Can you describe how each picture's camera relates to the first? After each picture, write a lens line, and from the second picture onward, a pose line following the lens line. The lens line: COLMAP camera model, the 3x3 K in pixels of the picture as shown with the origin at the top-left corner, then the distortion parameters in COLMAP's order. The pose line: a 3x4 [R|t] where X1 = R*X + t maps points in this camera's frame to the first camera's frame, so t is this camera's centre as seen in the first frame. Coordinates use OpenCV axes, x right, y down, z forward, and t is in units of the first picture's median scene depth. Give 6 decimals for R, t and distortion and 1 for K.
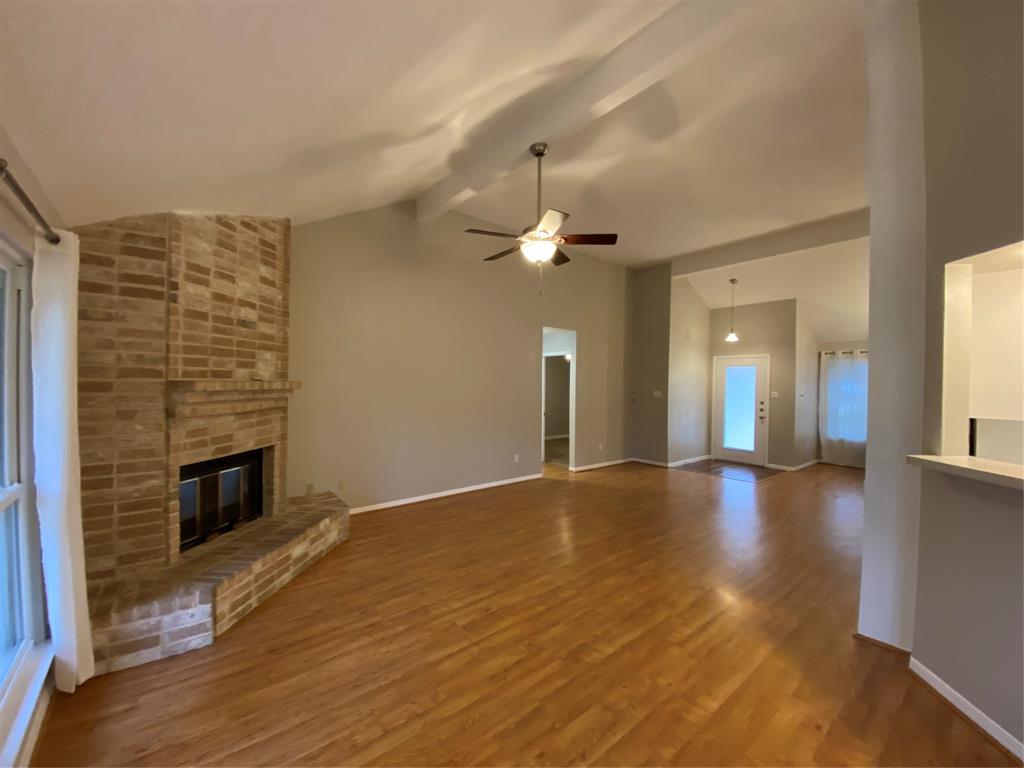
lens RADIAL K [[414.5, 0, 513.7], [0, 414.5, 383.8], [0, 0, 1]] dist [0.027763, -0.022310]
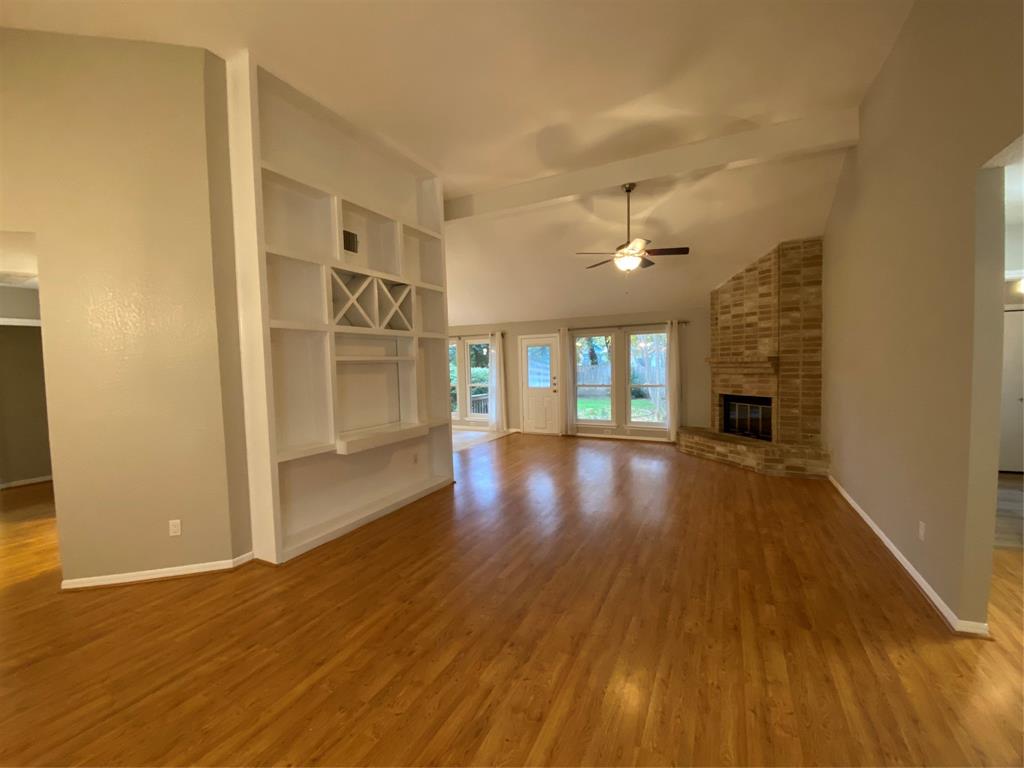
lens RADIAL K [[406.8, 0, 512.4], [0, 406.8, 386.4], [0, 0, 1]] dist [0.002545, -0.015268]
pose [[-0.917369, 0.035168, -0.396481, 0.996345], [0.013415, 0.998255, 0.057506, 0.005683], [0.397812, 0.047435, -0.916240, 2.189701]]
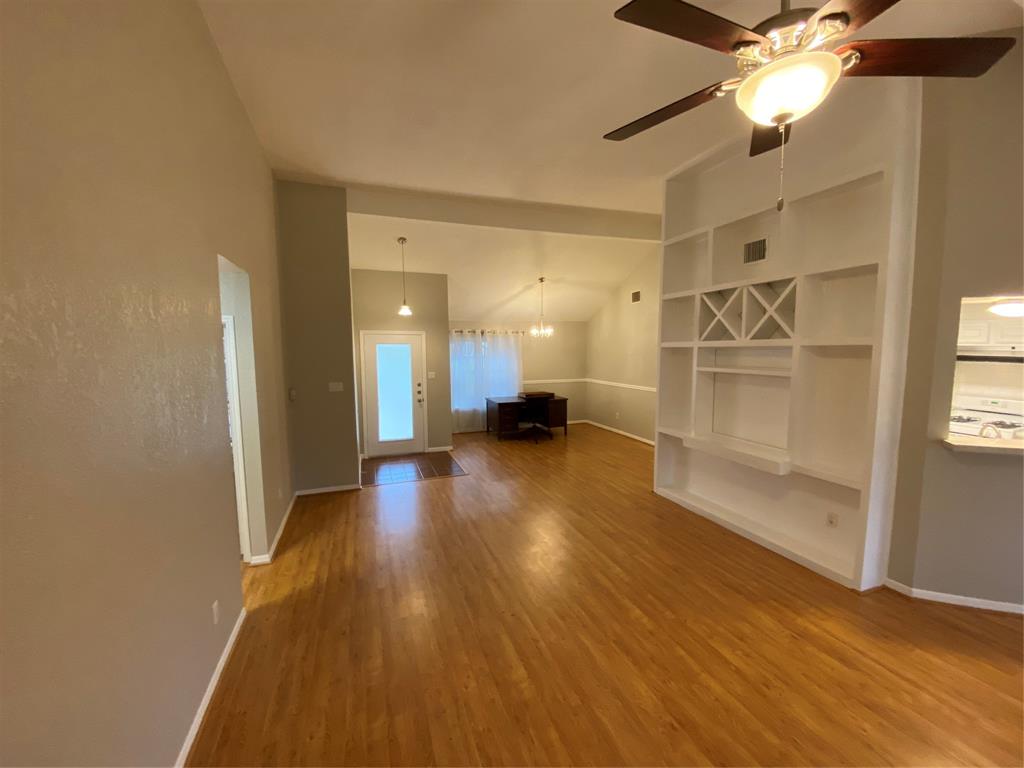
lens RADIAL K [[414.5, 0, 513.7], [0, 414.5, 383.8], [0, 0, 1]] dist [0.027763, -0.022310]
pose [[0.332951, -0.099479, 0.937682, -0.431099], [0.013279, 0.994815, 0.100826, -0.103368], [-0.942851, -0.021118, 0.332546, 1.148234]]
